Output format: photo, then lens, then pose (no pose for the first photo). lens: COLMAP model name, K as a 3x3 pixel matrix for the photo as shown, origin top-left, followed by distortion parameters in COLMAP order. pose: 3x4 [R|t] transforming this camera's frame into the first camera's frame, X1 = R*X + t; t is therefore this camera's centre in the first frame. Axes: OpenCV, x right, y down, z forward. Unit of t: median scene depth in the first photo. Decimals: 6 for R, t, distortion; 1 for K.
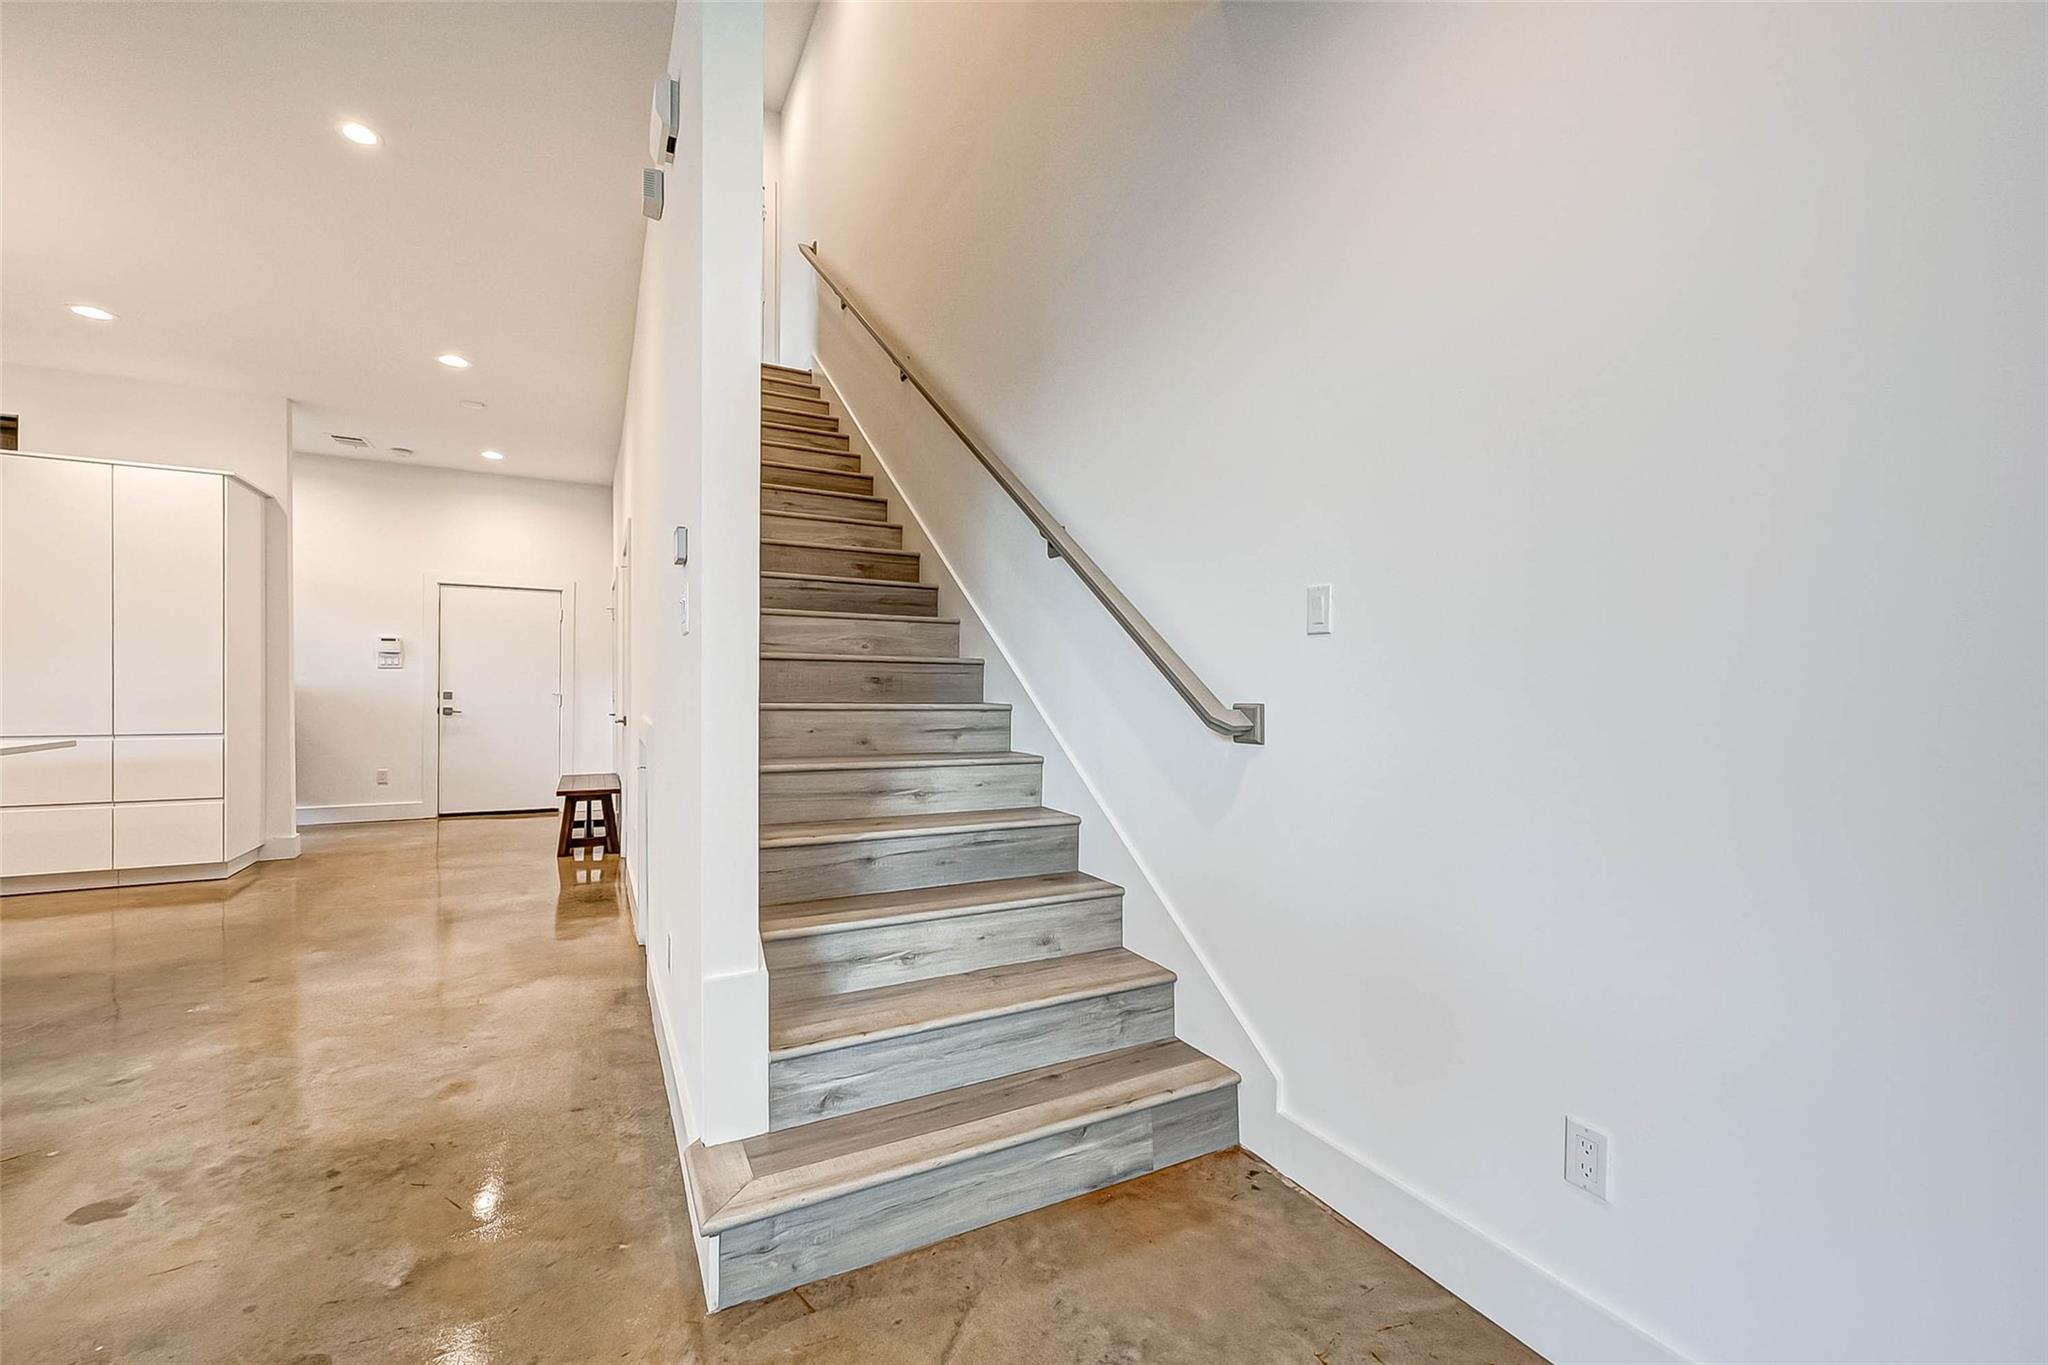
lens RADIAL K [[802.4, 0, 1015.9], [0, 802.4, 693.6], [0, 0, 1]] dist [0.000055, -0.000150]
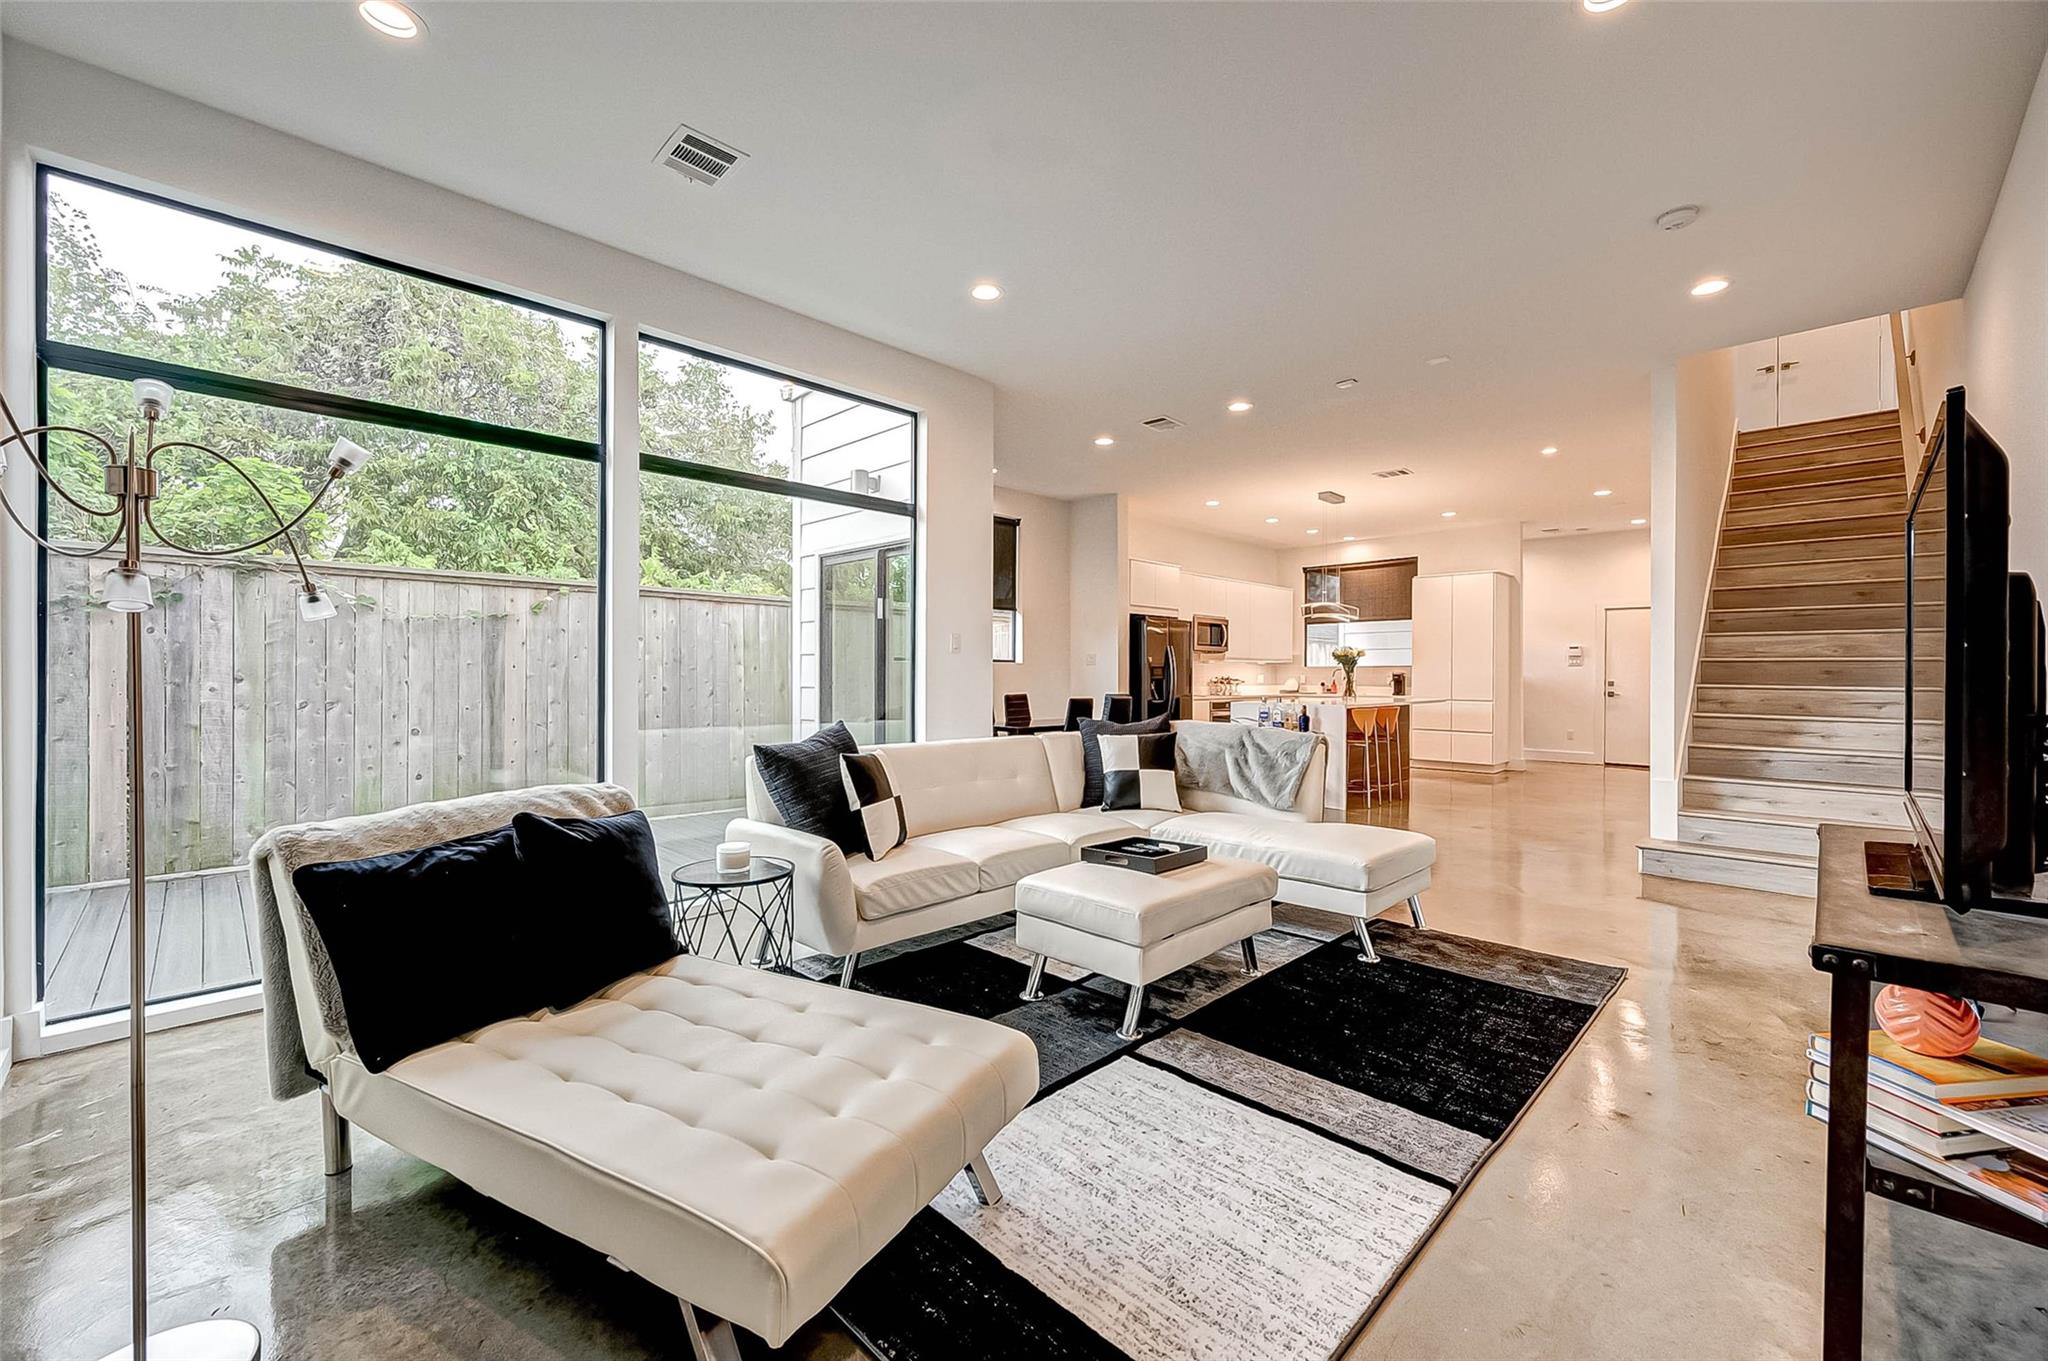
lens RADIAL K [[787.9, 0, 1068.2], [0, 787.9, 677.4], [0, 0, 1]] dist [0.001139, 0.000225]
pose [[0.312972, -0.000196, -0.949762, 0.835730], [-0.010043, 0.999943, -0.003516, 0.013995], [0.949709, 0.010638, 0.312953, -0.946927]]
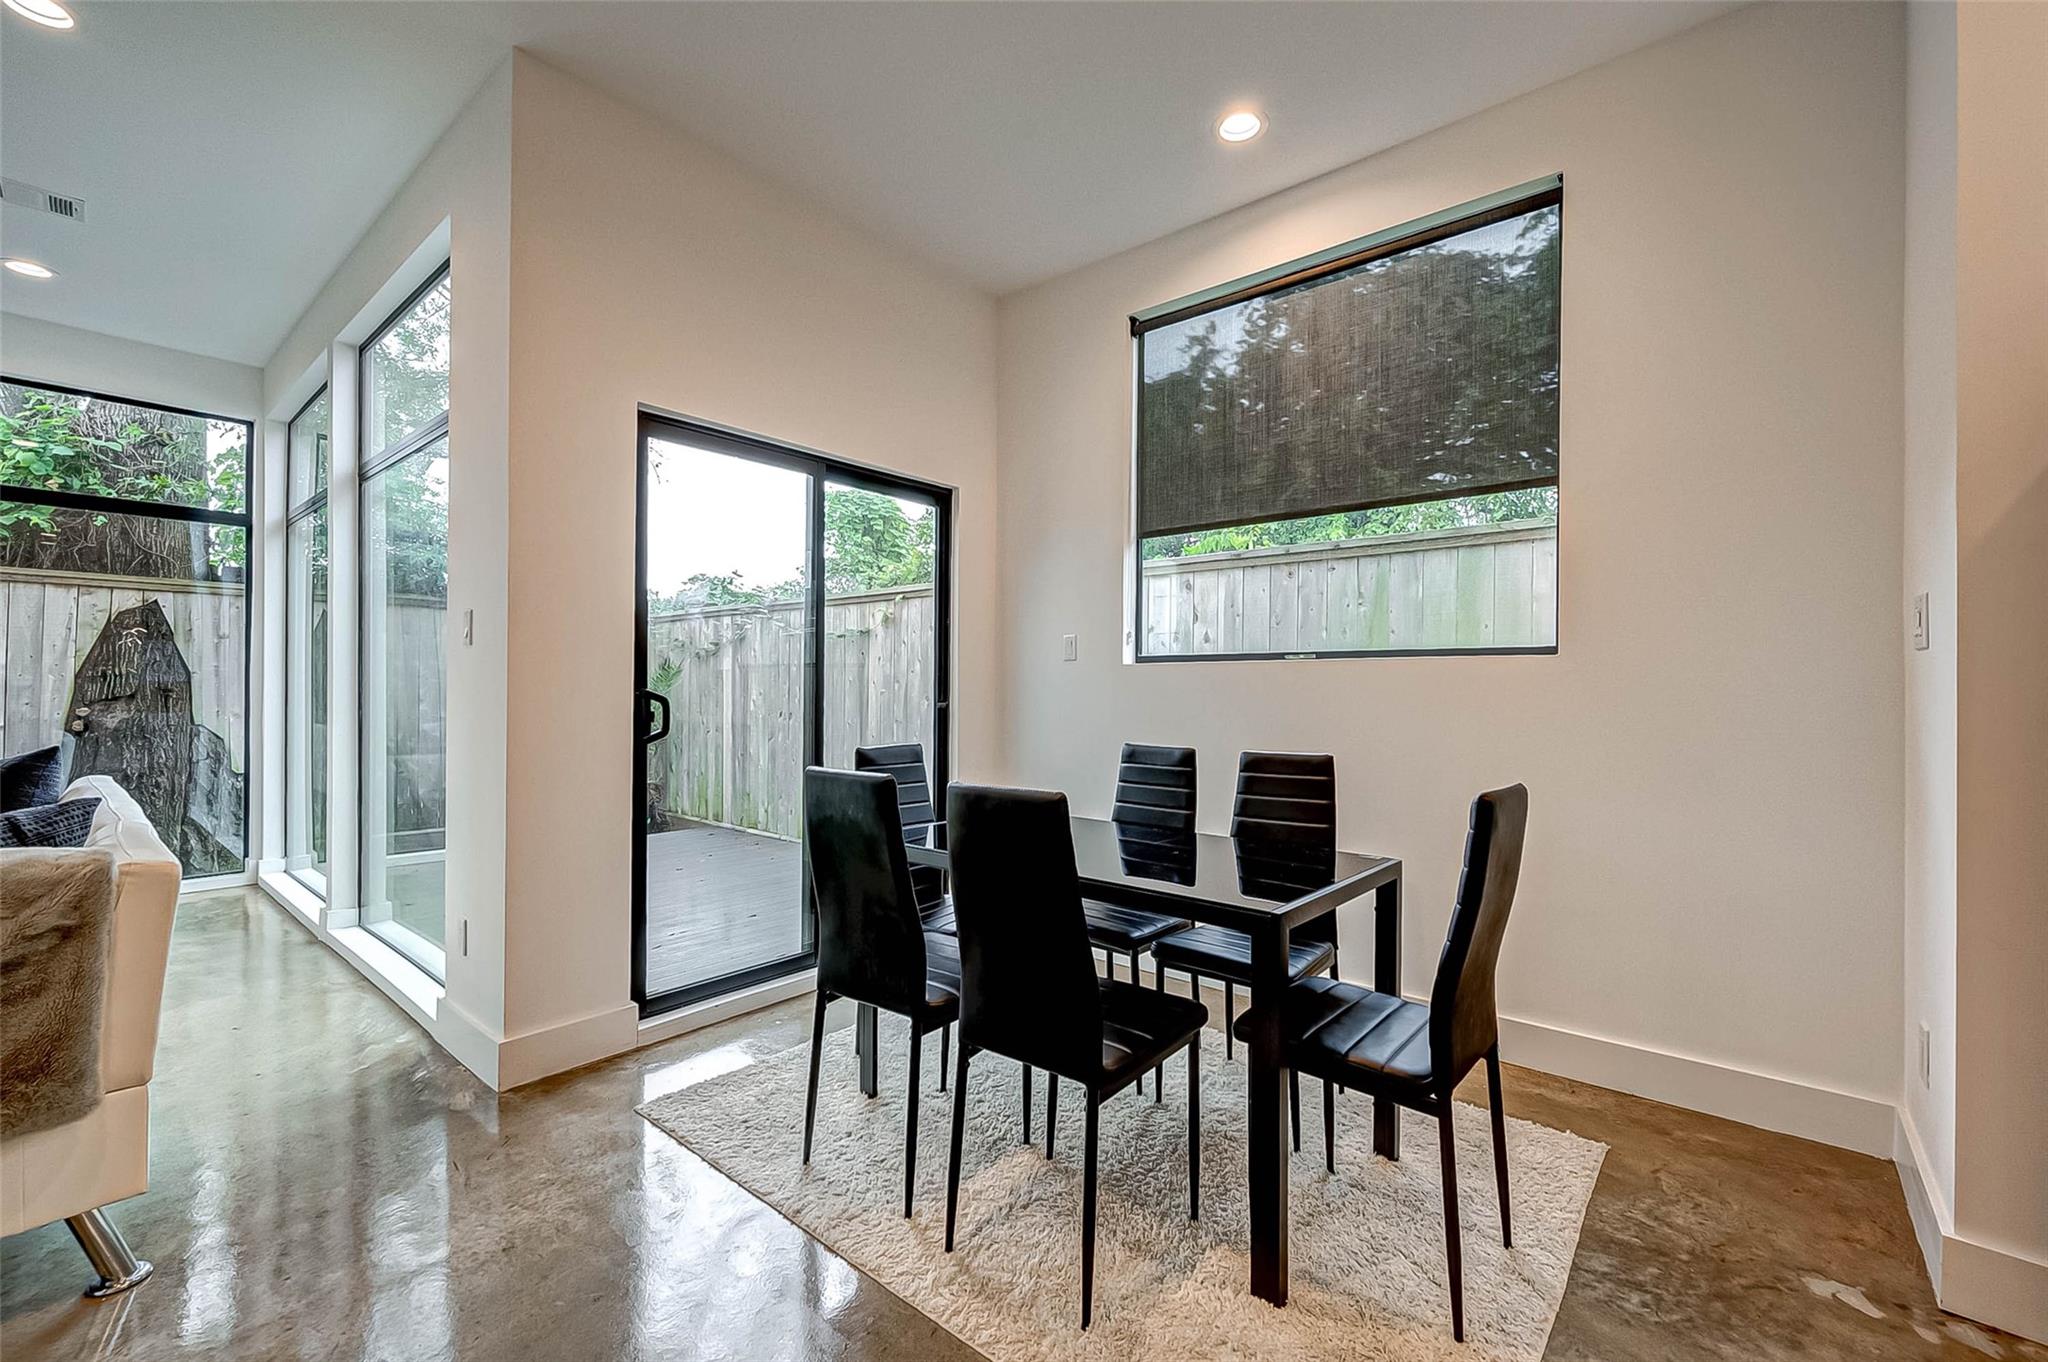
lens RADIAL K [[851.9, 0, 1024.0], [0, 851.9, 681.0], [0, 0, 1]] dist [-0.001975, -0.000121]
pose [[-0.933496, -0.016254, -0.358220, -0.847033], [-0.015249, 0.999868, -0.005630, -0.002280], [0.358264, 0.000207, -0.933620, 0.272591]]
